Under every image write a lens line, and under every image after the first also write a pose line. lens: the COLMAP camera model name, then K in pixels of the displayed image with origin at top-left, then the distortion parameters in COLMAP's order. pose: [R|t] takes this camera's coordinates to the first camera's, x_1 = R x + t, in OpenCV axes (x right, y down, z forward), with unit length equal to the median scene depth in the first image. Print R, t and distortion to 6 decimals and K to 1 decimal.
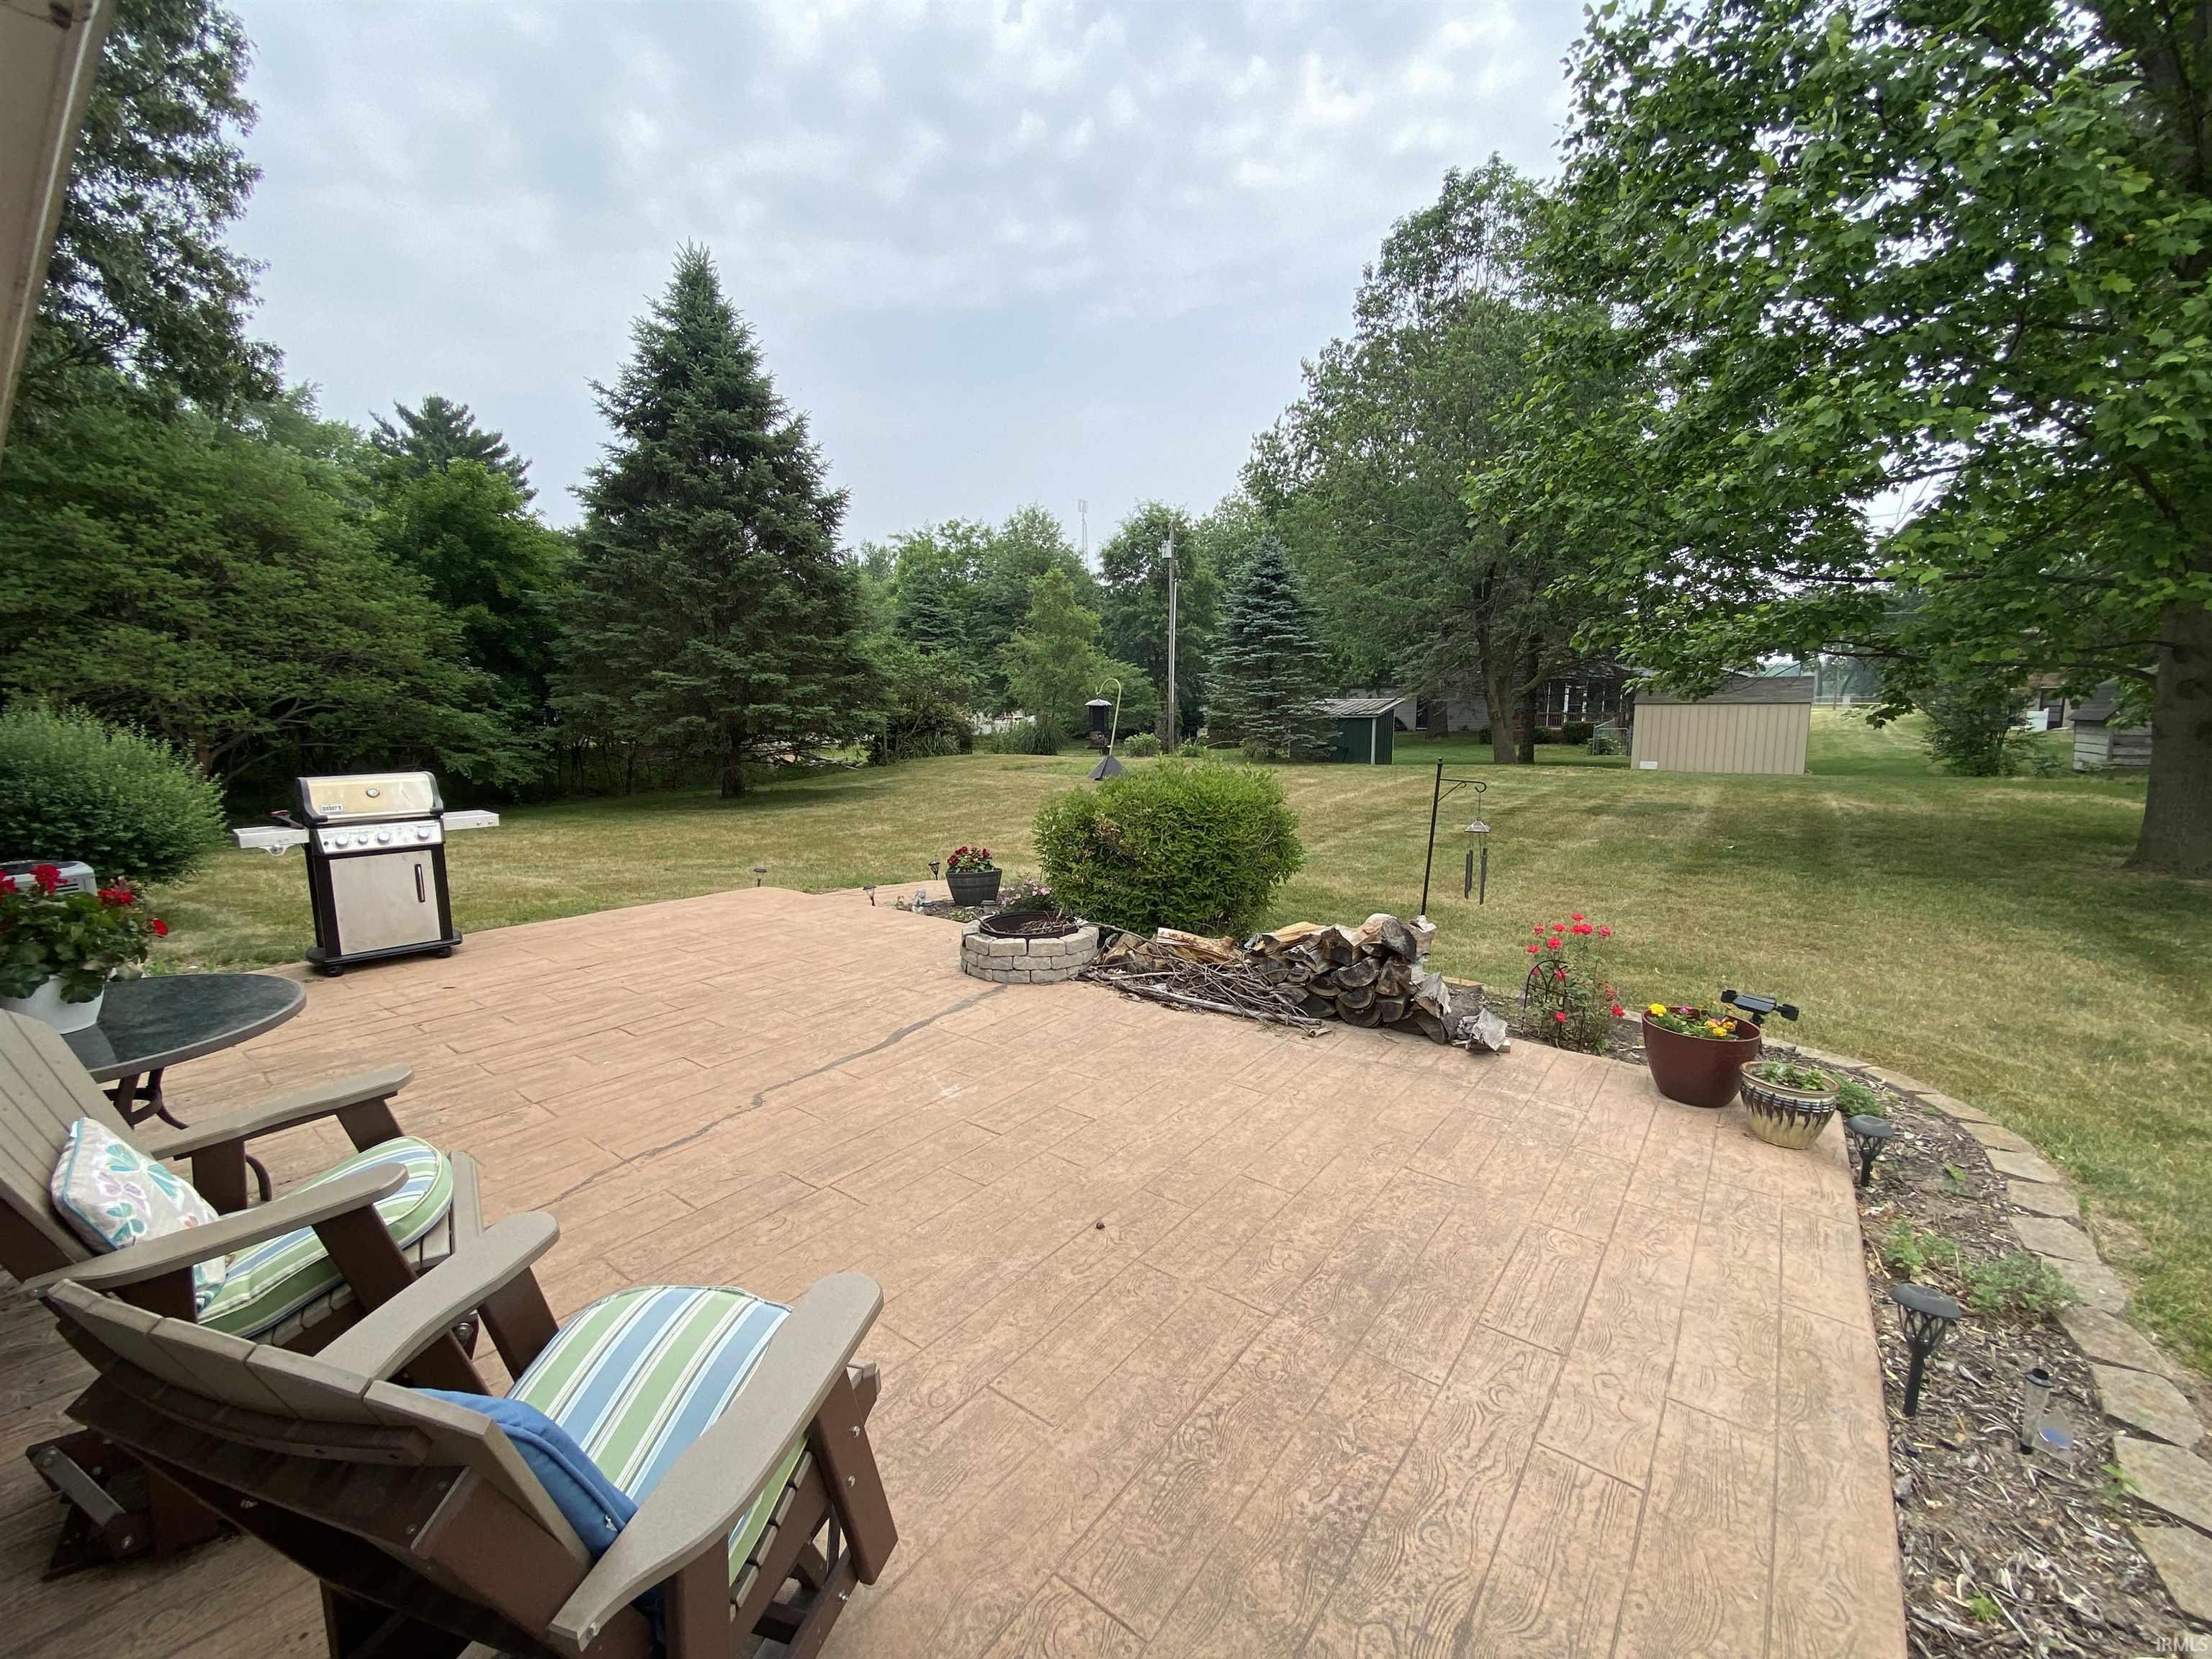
lens RADIAL K [[879.9, 0, 1113.8], [0, 879.9, 831.0], [0, 0, 1]] dist [-0.004876, -0.004123]
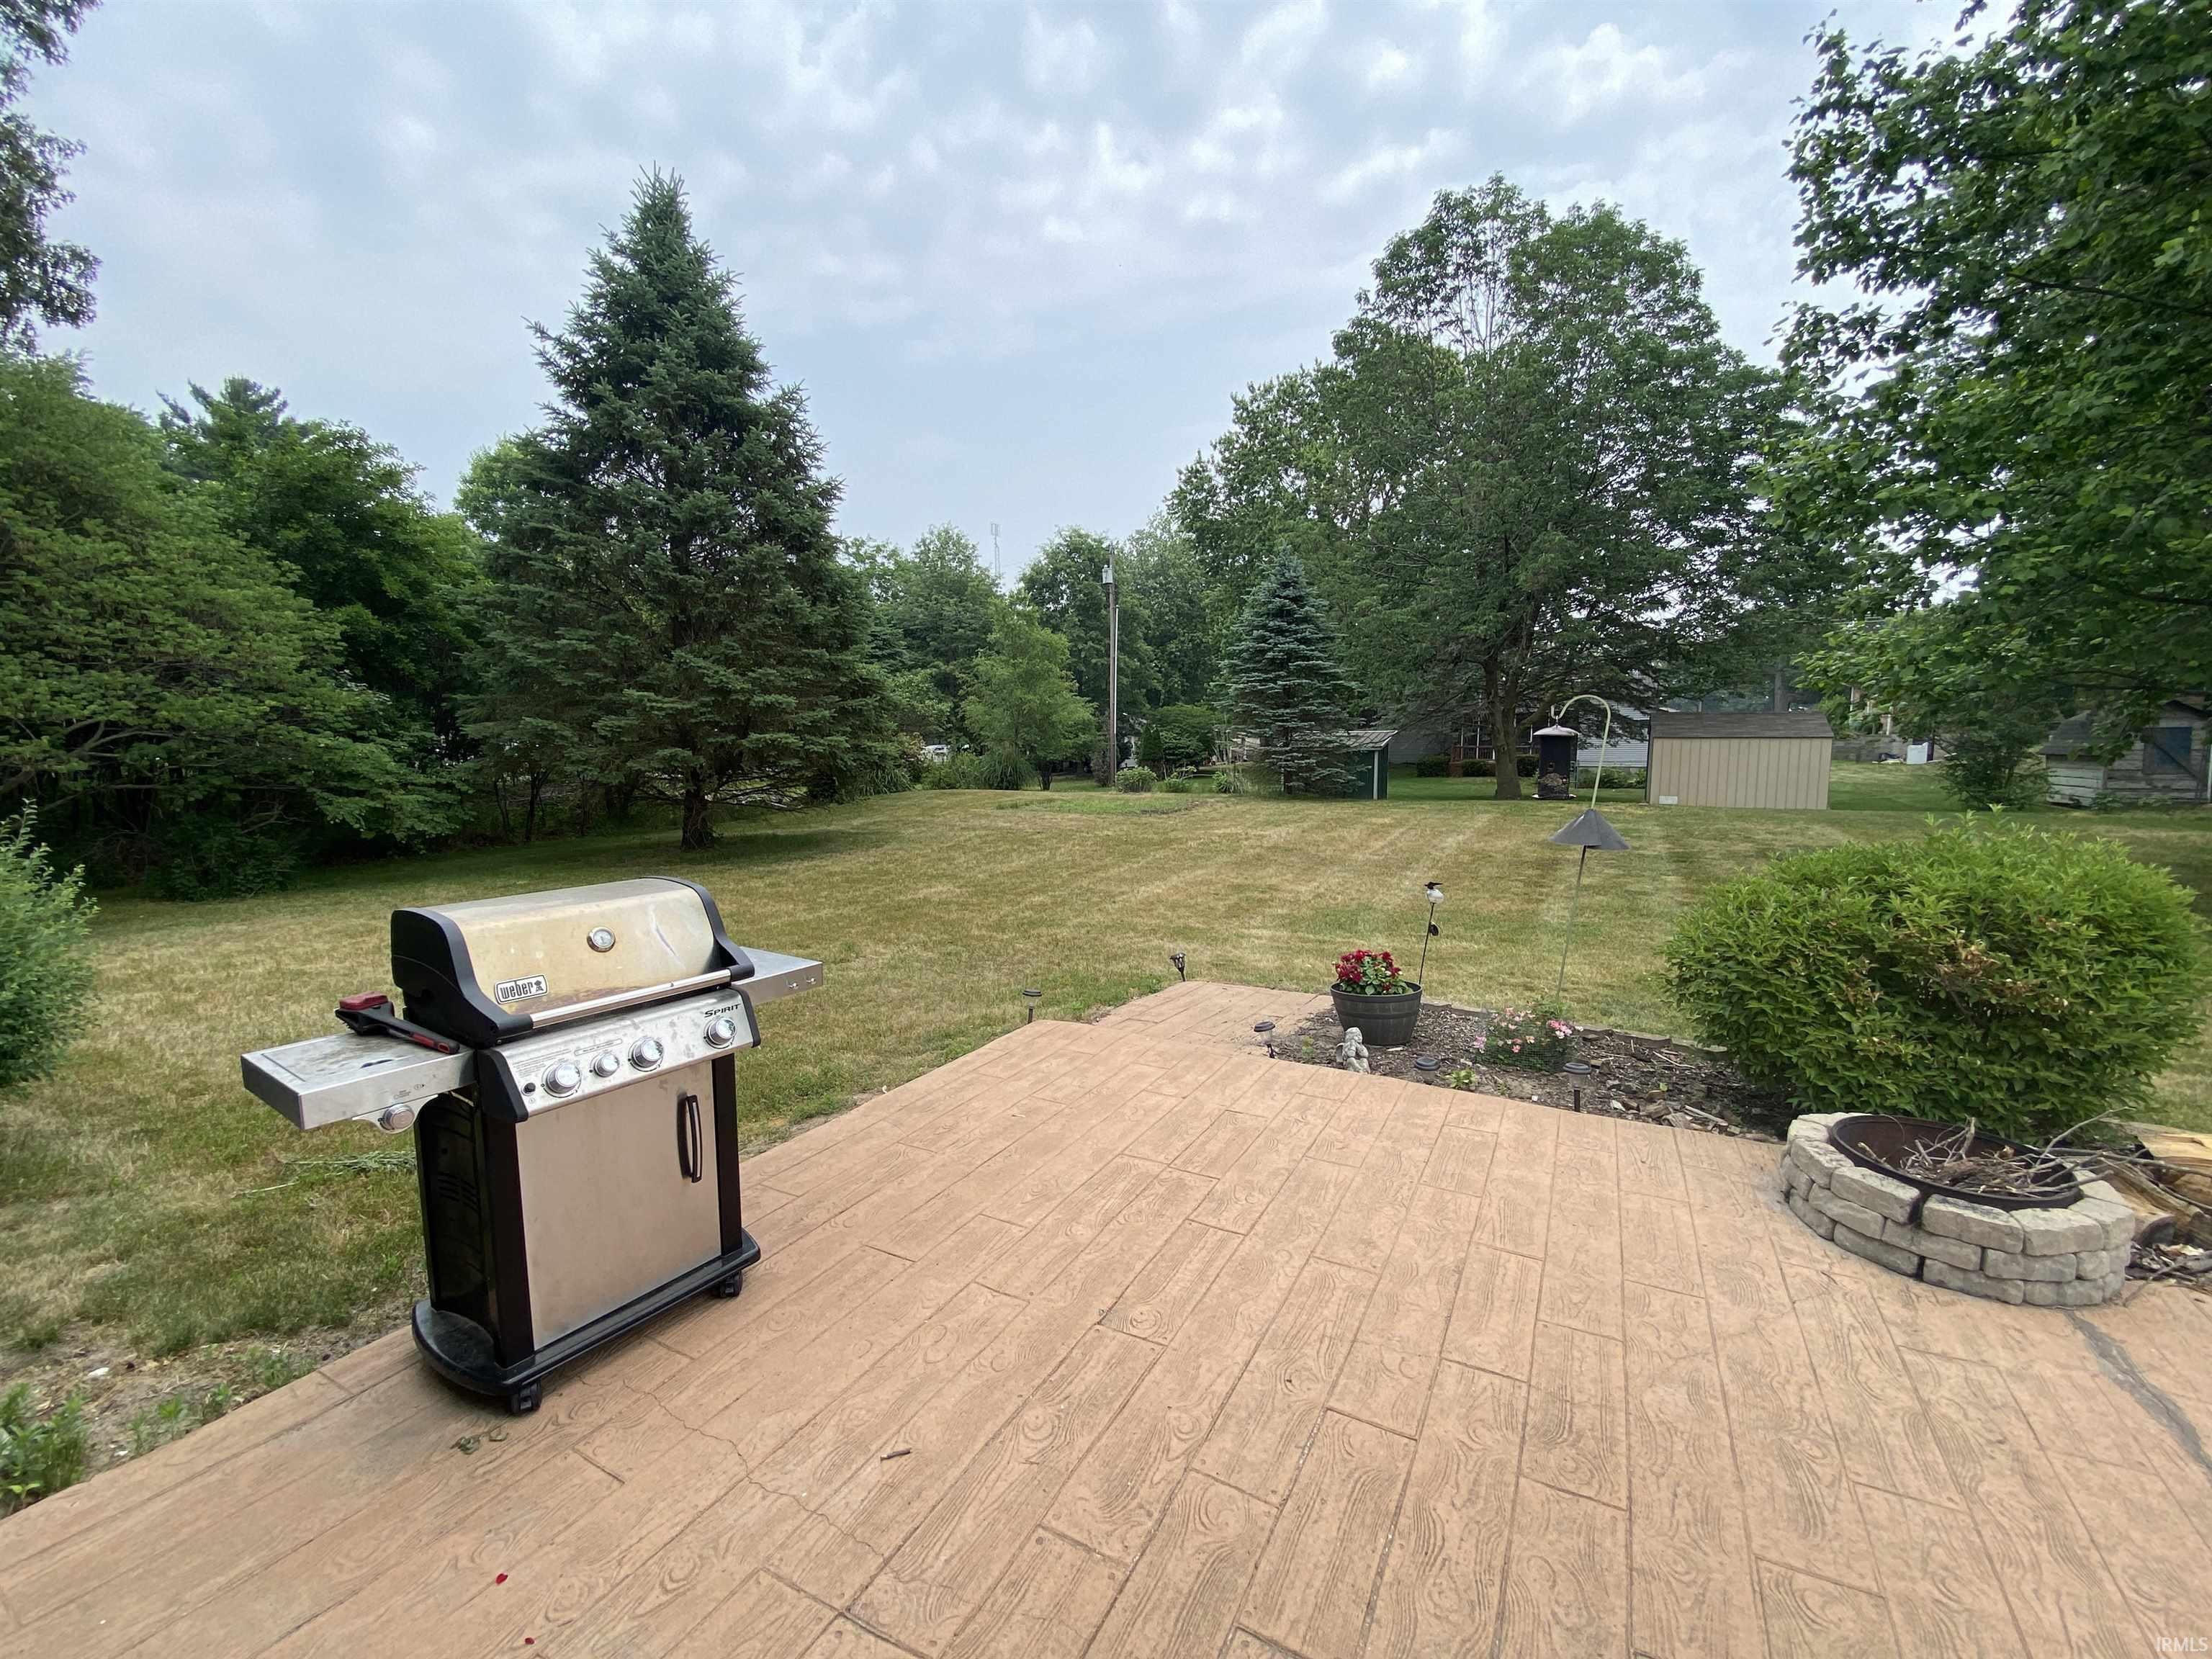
lens RADIAL K [[879.9, 0, 1103.7], [0, 879.9, 837.6], [0, 0, 1]] dist [-0.004876, -0.004123]
pose [[0.990519, -0.011501, 0.136891, -0.186625], [0.015238, 0.999538, -0.026286, -0.021820], [-0.136526, 0.028123, 0.990237, 0.154260]]
